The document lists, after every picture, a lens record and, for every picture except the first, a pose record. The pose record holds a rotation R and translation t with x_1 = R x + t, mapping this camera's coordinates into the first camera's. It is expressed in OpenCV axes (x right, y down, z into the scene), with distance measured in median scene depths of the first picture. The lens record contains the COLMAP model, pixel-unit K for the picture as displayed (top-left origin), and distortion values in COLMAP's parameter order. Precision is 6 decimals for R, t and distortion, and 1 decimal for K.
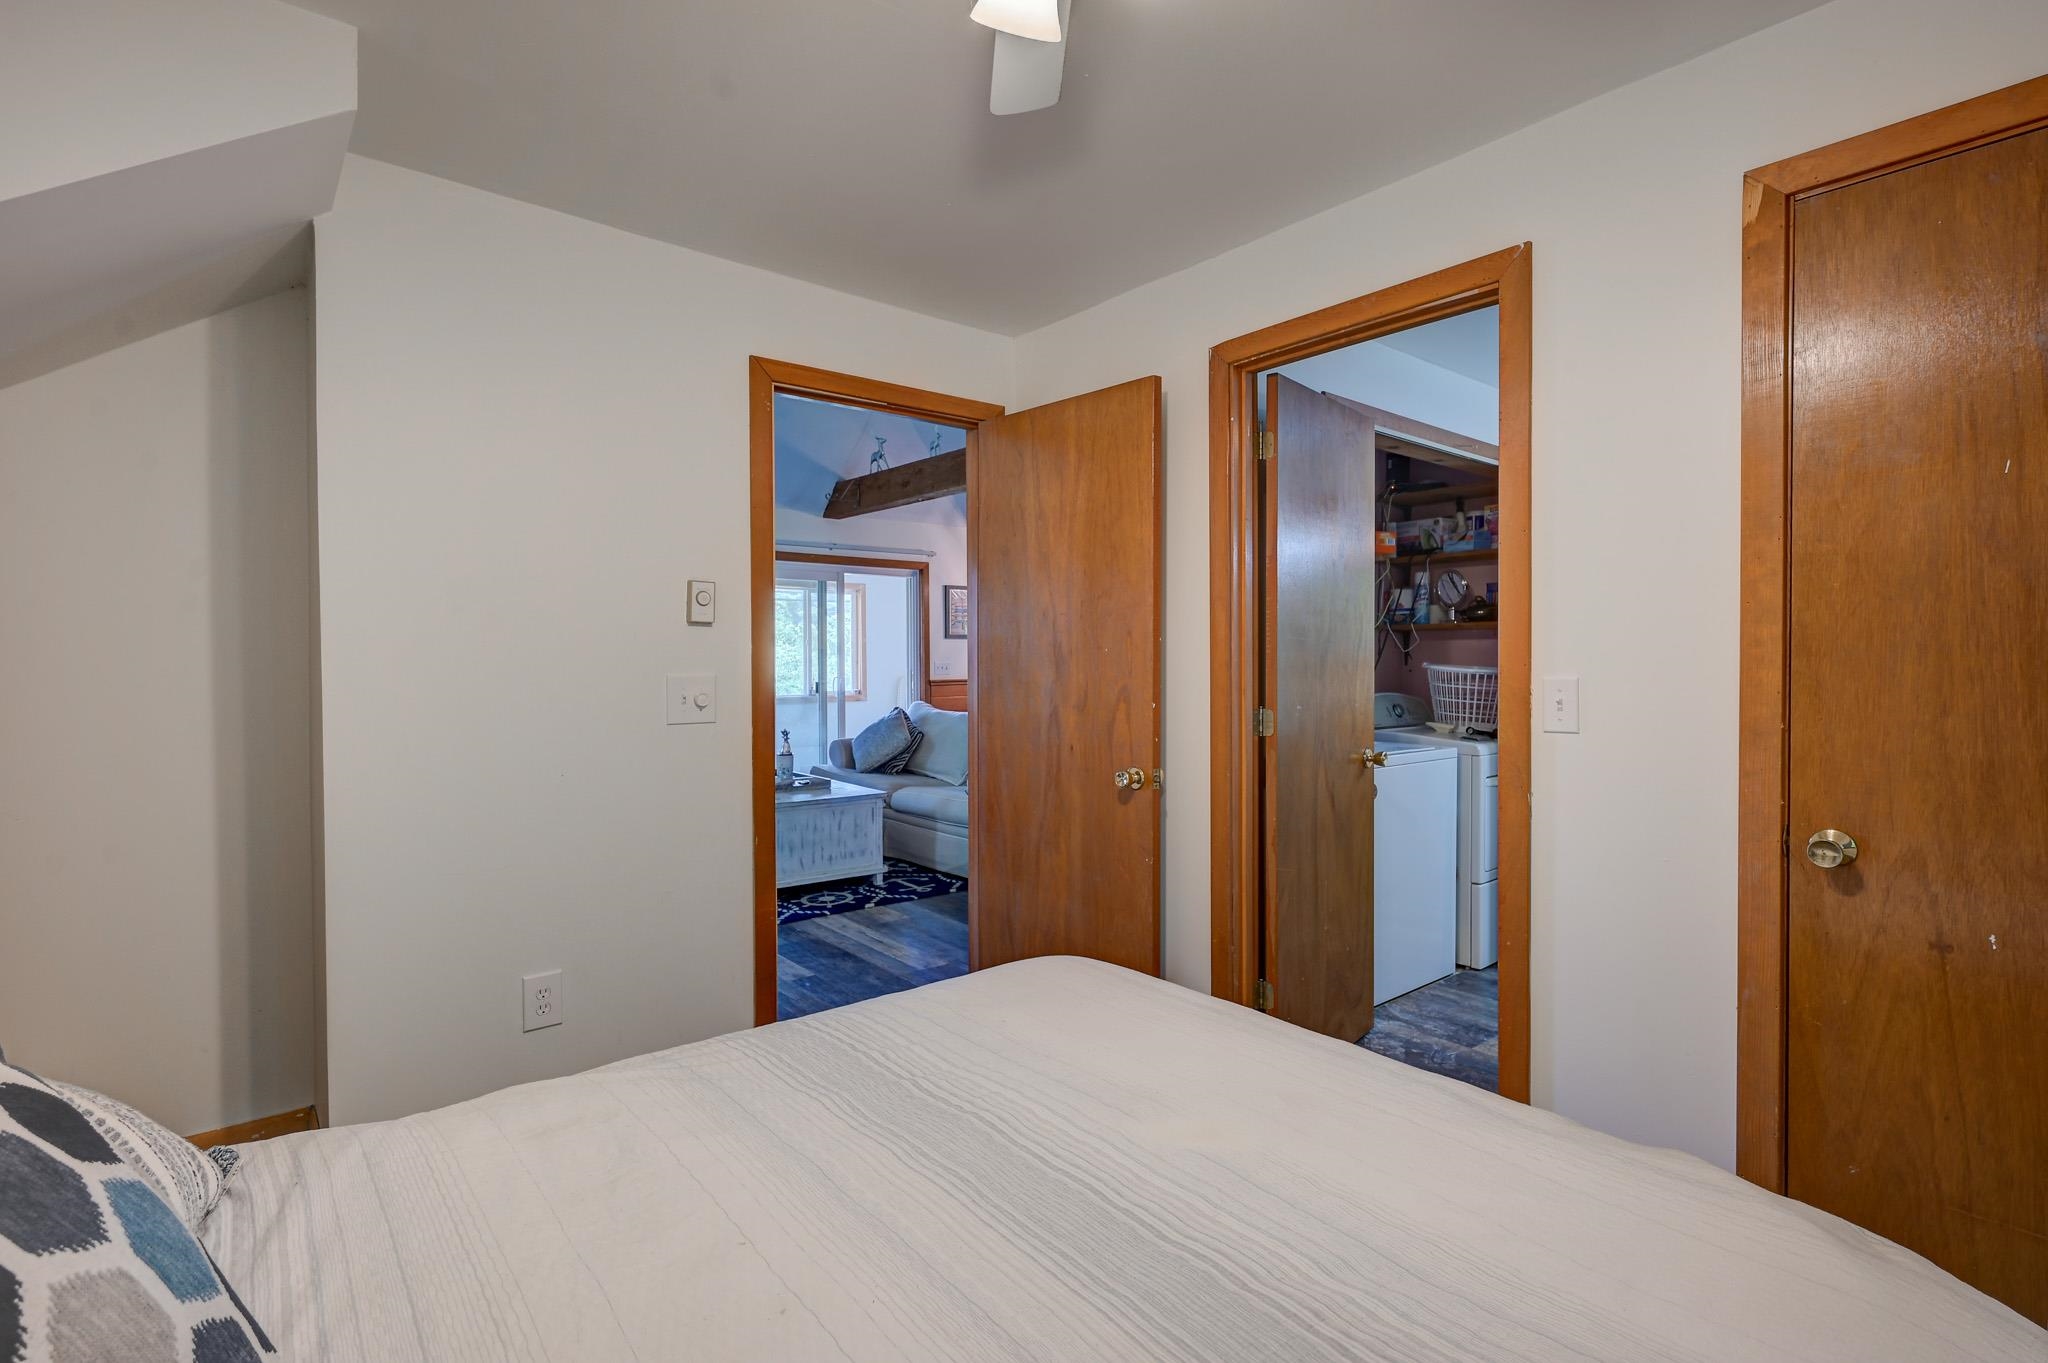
lens RADIAL K [[974.4, 0, 1024.0], [0, 974.4, 681.5], [0, 0, 1]] dist [0.002093, 0.000073]
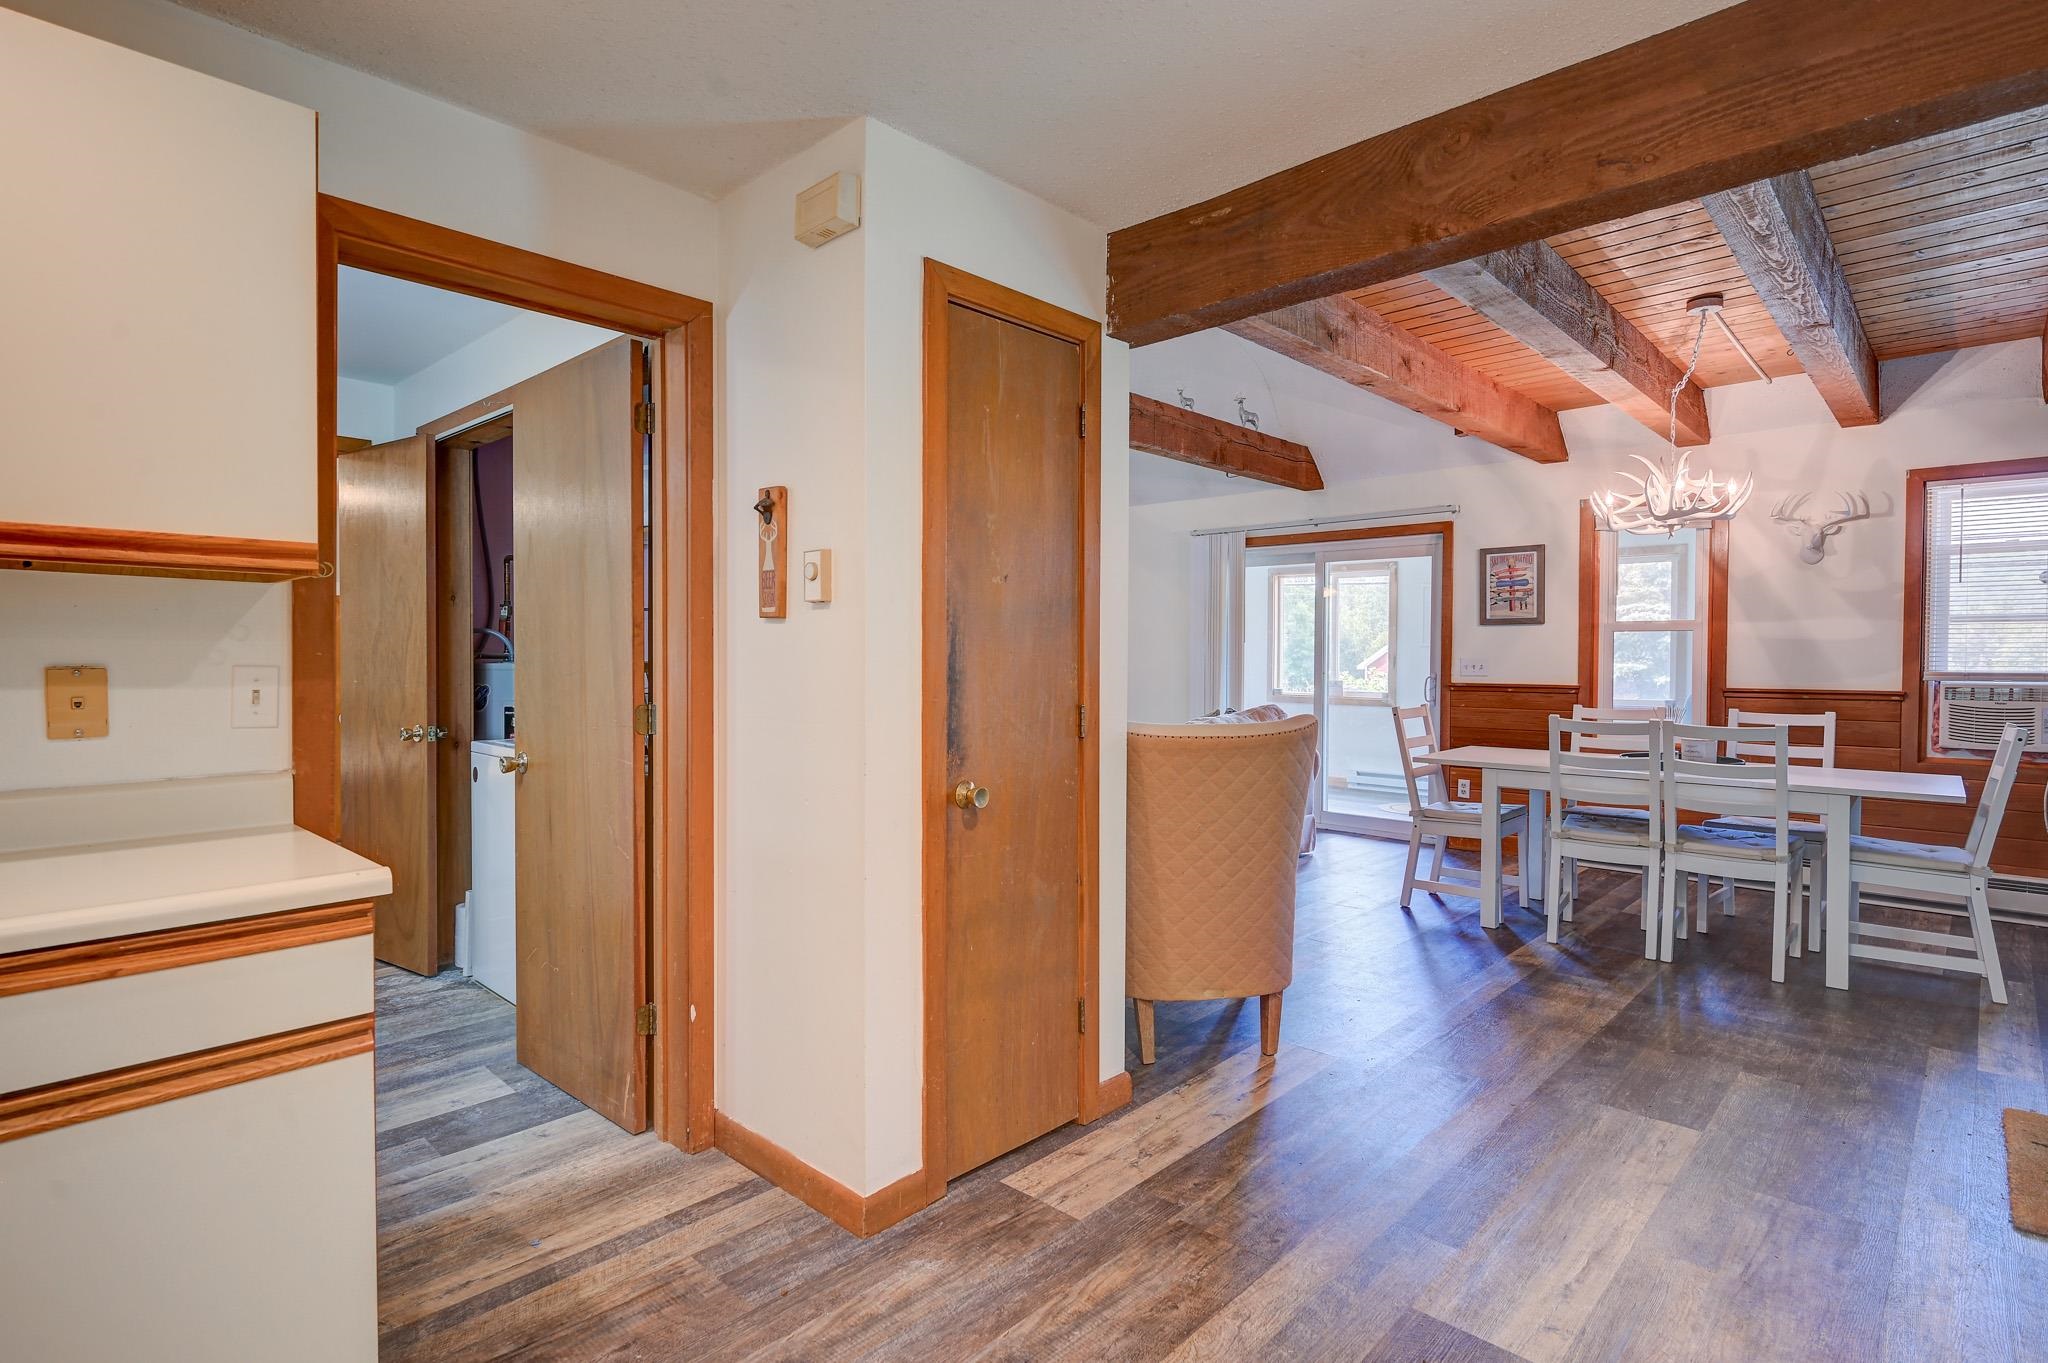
lens RADIAL K [[1014.7, 0, 1020.8], [0, 1014.7, 673.2], [0, 0, 1]] dist [0.000490, -0.000150]
pose [[0.116421, 0.022804, -0.992938, 0.785824], [-0.028467, 0.999402, 0.019615, -0.018363], [0.992792, 0.025983, 0.117000, 0.755773]]
